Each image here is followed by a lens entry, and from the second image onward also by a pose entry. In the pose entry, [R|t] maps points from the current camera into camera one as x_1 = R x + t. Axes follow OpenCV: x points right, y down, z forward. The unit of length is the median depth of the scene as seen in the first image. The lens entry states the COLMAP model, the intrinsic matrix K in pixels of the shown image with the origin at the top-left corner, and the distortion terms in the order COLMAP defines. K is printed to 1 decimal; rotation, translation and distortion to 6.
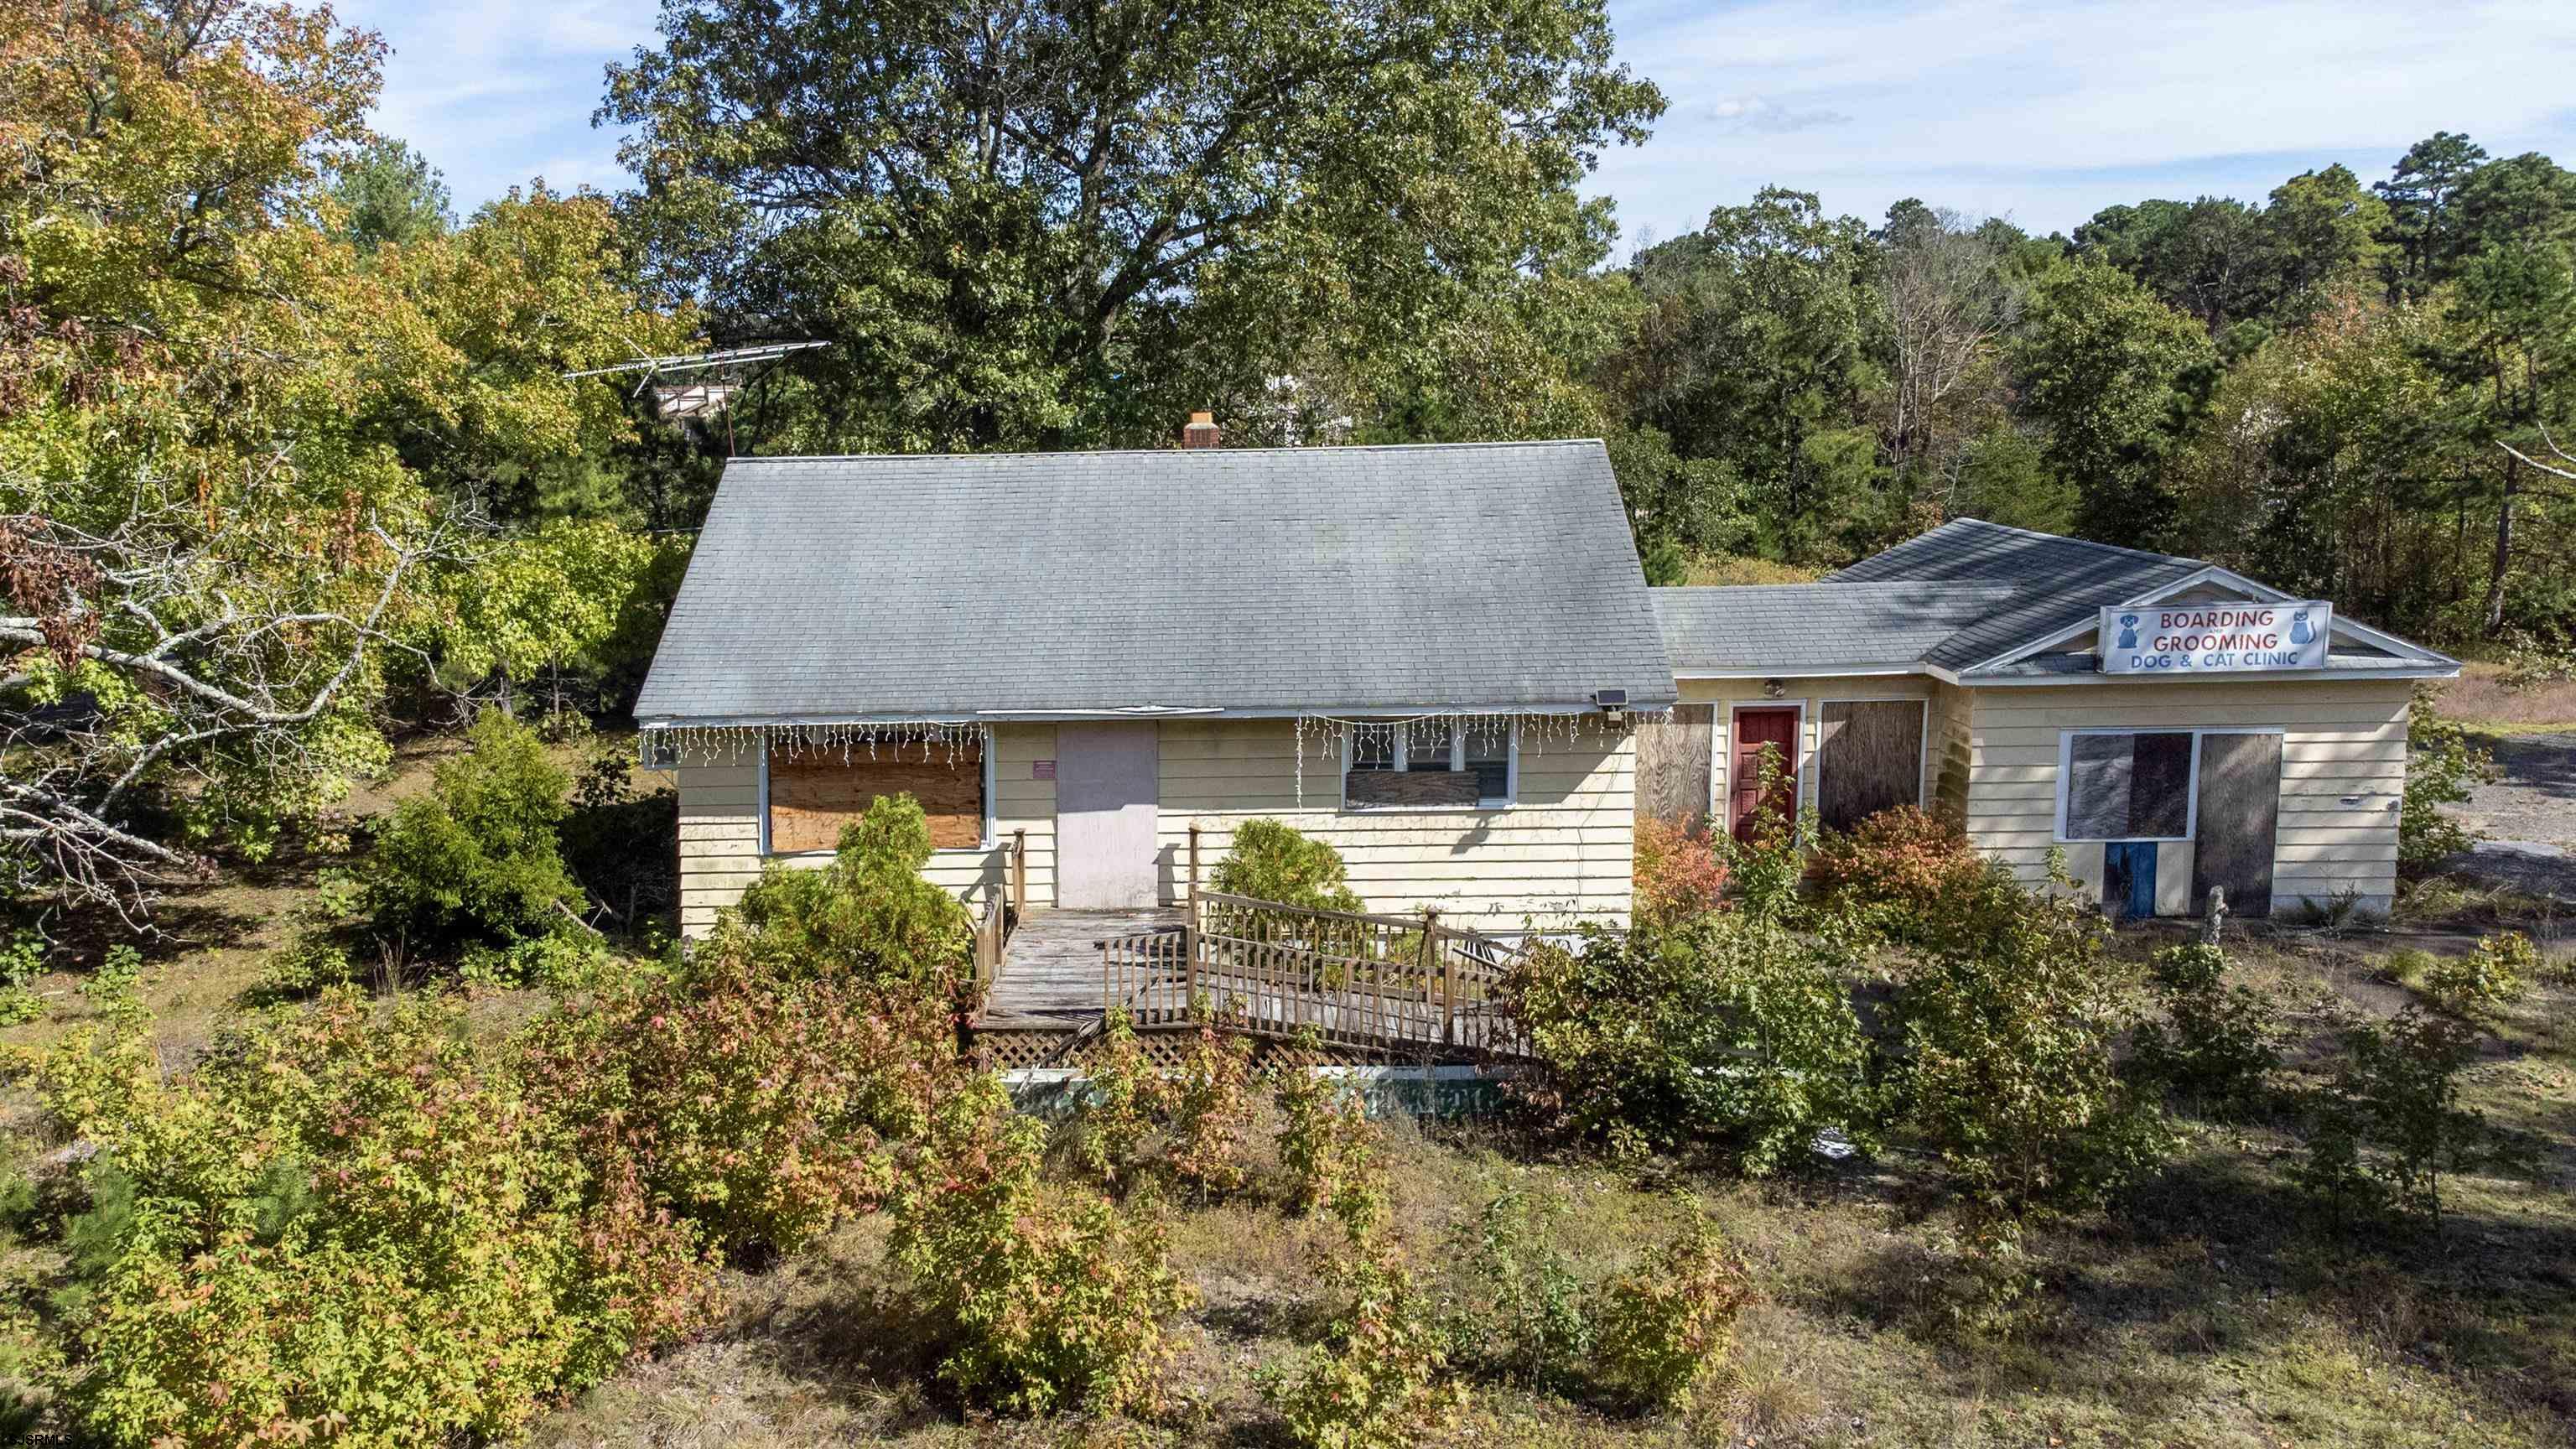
lens RADIAL K [[2076.3, 0, 1280.6], [0, 2076.3, 707.4], [0, 0, 1]] dist [0.063647, -0.035129]
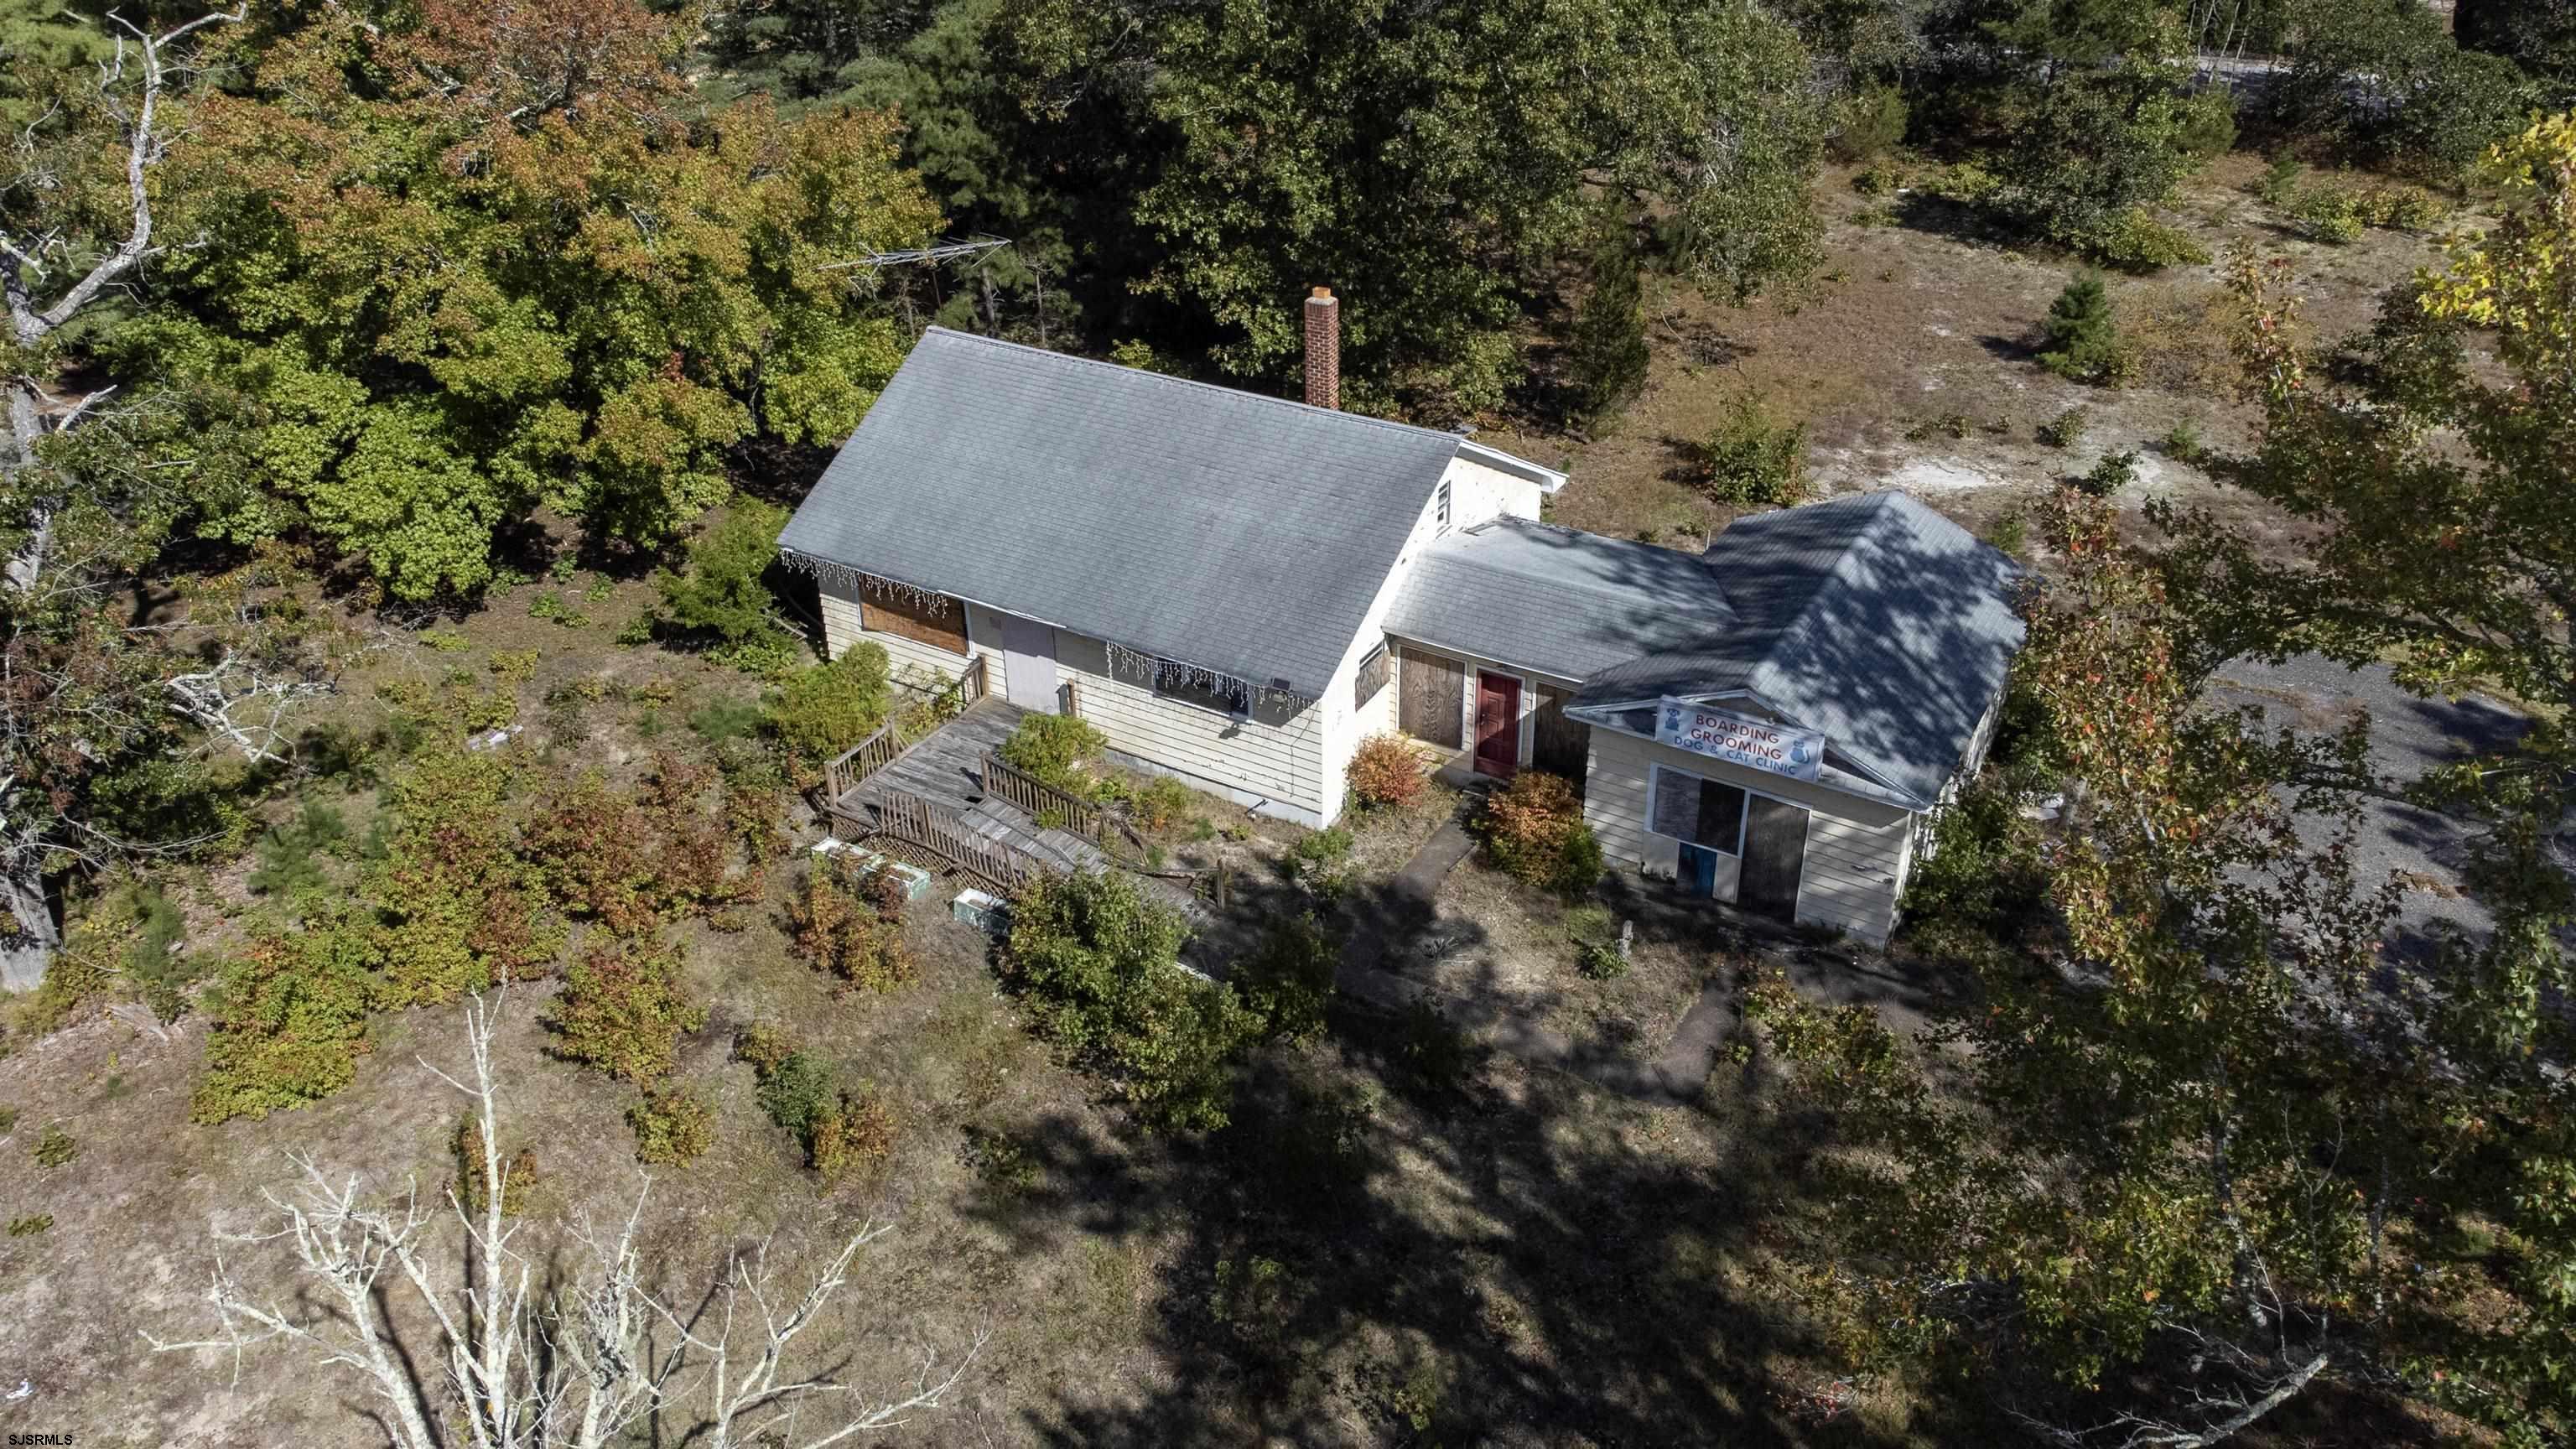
lens RADIAL K [[2076.3, 0, 1280.6], [0, 2076.3, 707.4], [0, 0, 1]] dist [0.063647, -0.035129]
pose [[0.868798, 0.268347, -0.416149, 0.739643], [-0.098434, 0.917245, 0.385969, -0.535144], [0.485284, -0.294366, 0.823315, -0.223486]]
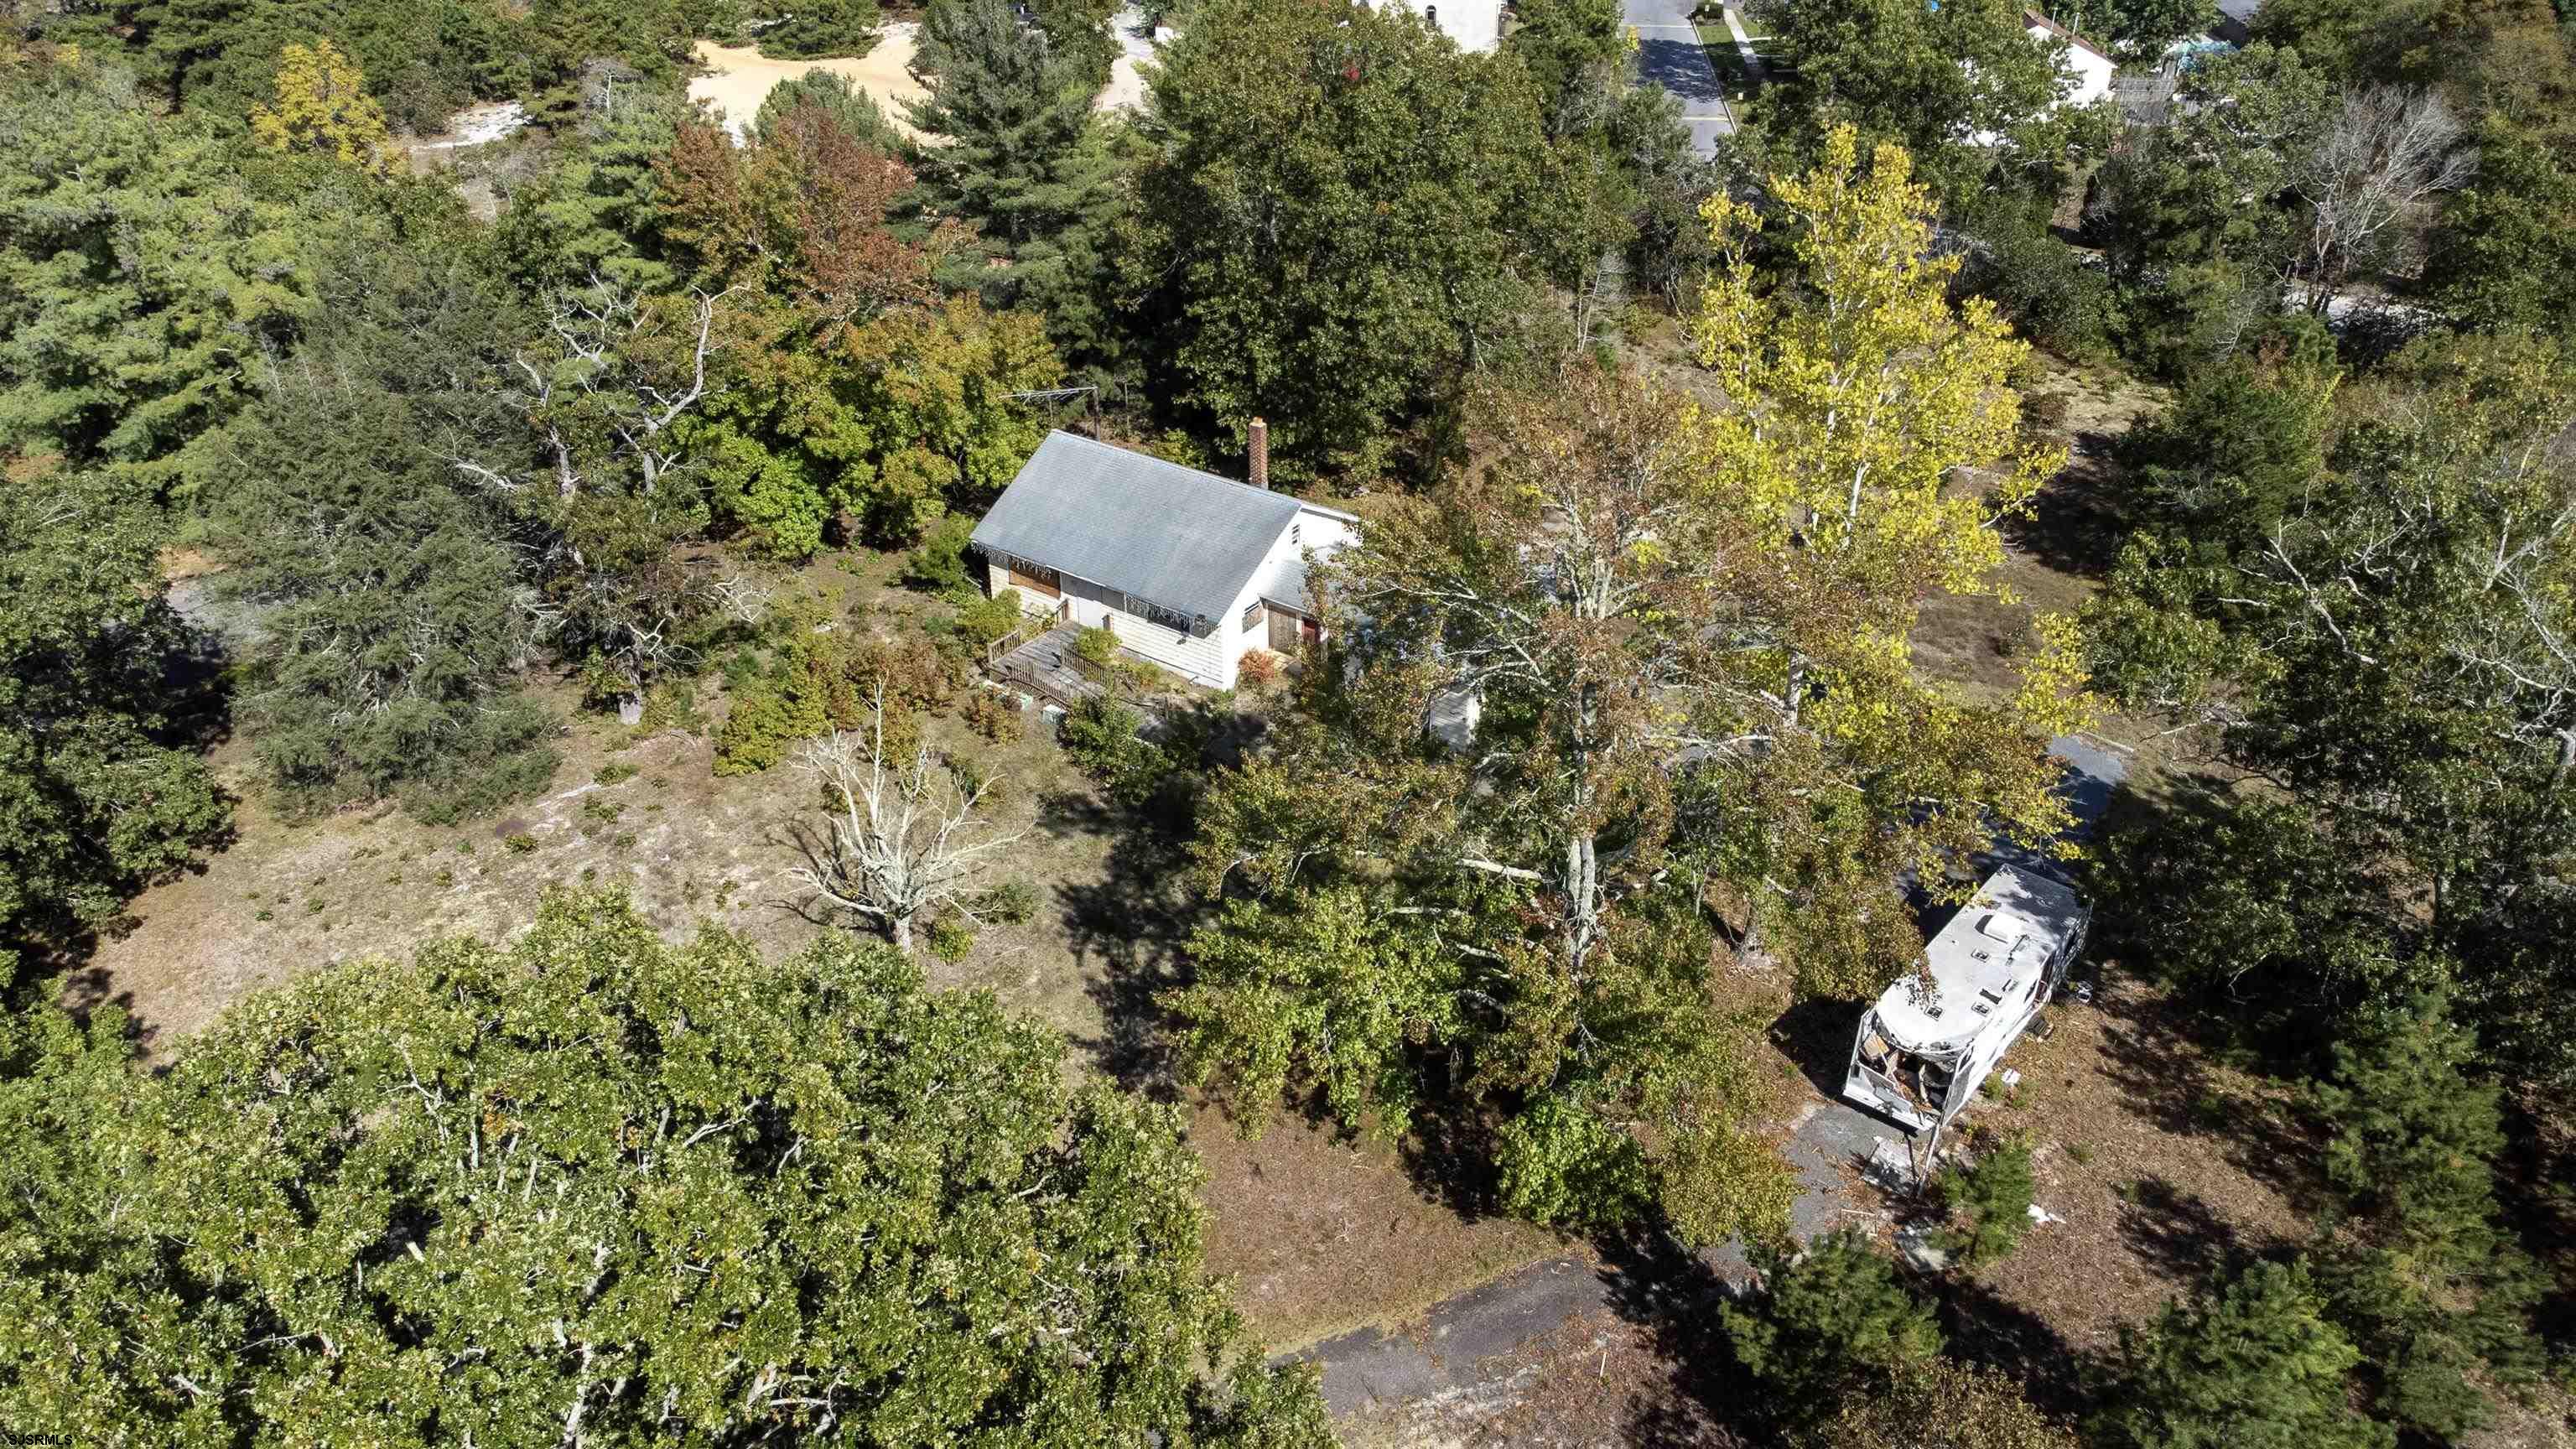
lens RADIAL K [[2076.3, 0, 1280.6], [0, 2076.3, 707.4], [0, 0, 1]] dist [0.063647, -0.035129]
pose [[0.819700, 0.315540, -0.478043, 1.716424], [-0.122368, 0.911784, 0.392015, -1.075489], [0.559569, -0.262837, 0.786002, -1.382795]]
